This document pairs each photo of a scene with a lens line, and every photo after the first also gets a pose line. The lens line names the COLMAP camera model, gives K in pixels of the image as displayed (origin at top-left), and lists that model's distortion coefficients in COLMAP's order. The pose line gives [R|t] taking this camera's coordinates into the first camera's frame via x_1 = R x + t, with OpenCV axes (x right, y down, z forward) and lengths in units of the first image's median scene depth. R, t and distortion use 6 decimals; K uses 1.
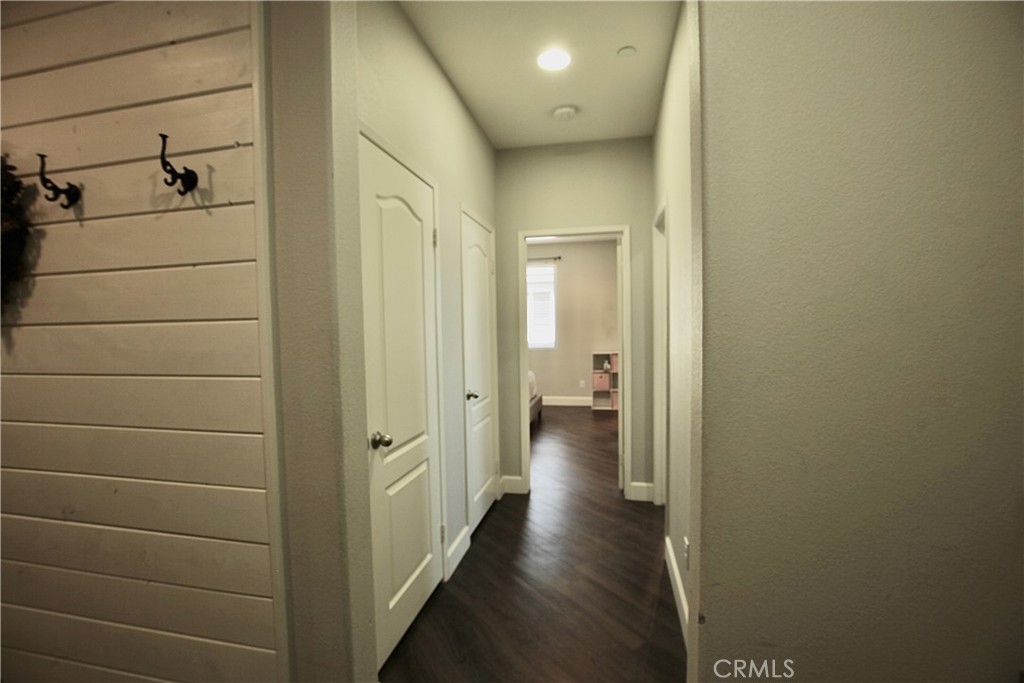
lens RADIAL K [[490.9, 0, 509.8], [0, 490.9, 348.2], [0, 0, 1]] dist [-0.058453, 0.016487]
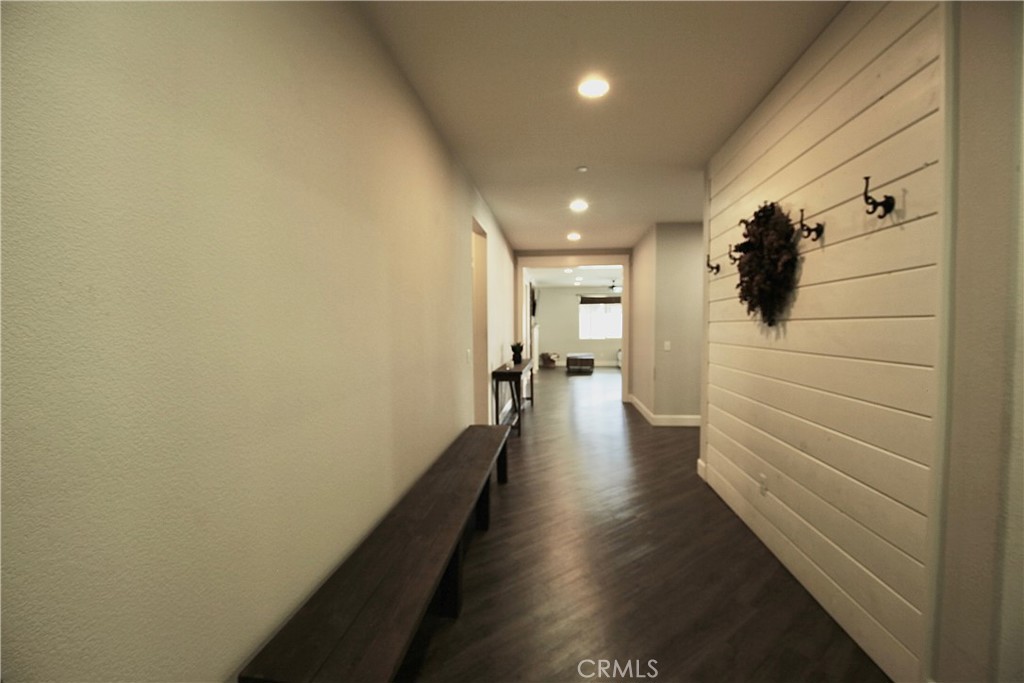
lens RADIAL K [[490.9, 0, 509.8], [0, 490.9, 348.2], [0, 0, 1]] dist [-0.058453, 0.016487]
pose [[0.110463, 0.061758, -0.991960, 0.471415], [-0.046156, 0.997309, 0.056952, -0.002272], [0.992808, 0.039494, 0.113016, -0.110072]]
